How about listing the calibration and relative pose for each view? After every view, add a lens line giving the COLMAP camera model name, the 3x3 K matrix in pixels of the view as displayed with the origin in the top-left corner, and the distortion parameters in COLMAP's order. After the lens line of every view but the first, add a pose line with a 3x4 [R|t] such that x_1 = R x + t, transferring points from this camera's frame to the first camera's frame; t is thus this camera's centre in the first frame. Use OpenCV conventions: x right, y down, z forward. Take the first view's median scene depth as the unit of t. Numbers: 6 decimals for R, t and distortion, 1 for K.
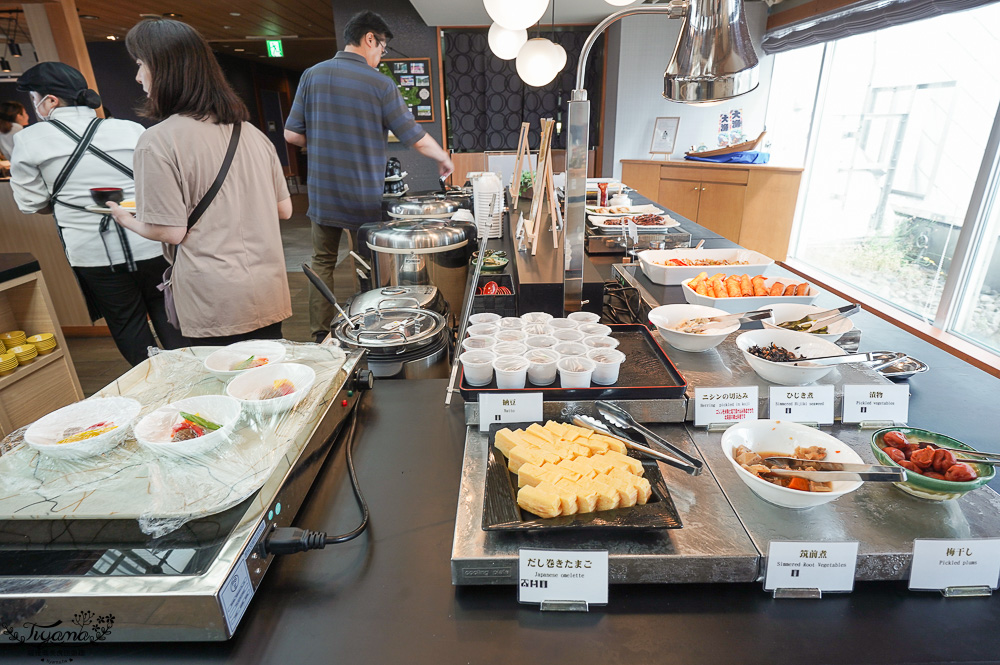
lens RADIAL K [[542.9, 0, 501.2], [0, 542.9, 332.8], [0, 0, 1]] dist [0.001726, -0.000921]
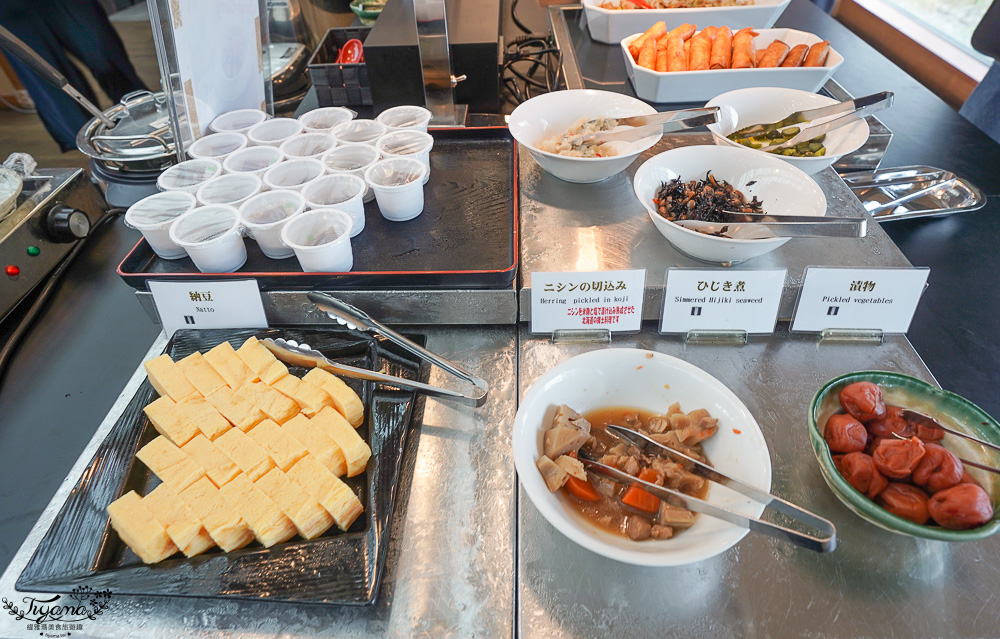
lens RADIAL K [[542.6, 0, 498.9], [0, 542.6, 319.2], [0, 0, 1]] dist [-0.004797, 0.000837]
pose [[0.998664, 0.015036, -0.049428, 0.316503], [0.005832, 0.917785, 0.397036, -0.067321], [0.051334, -0.396794, 0.916471, 0.421139]]
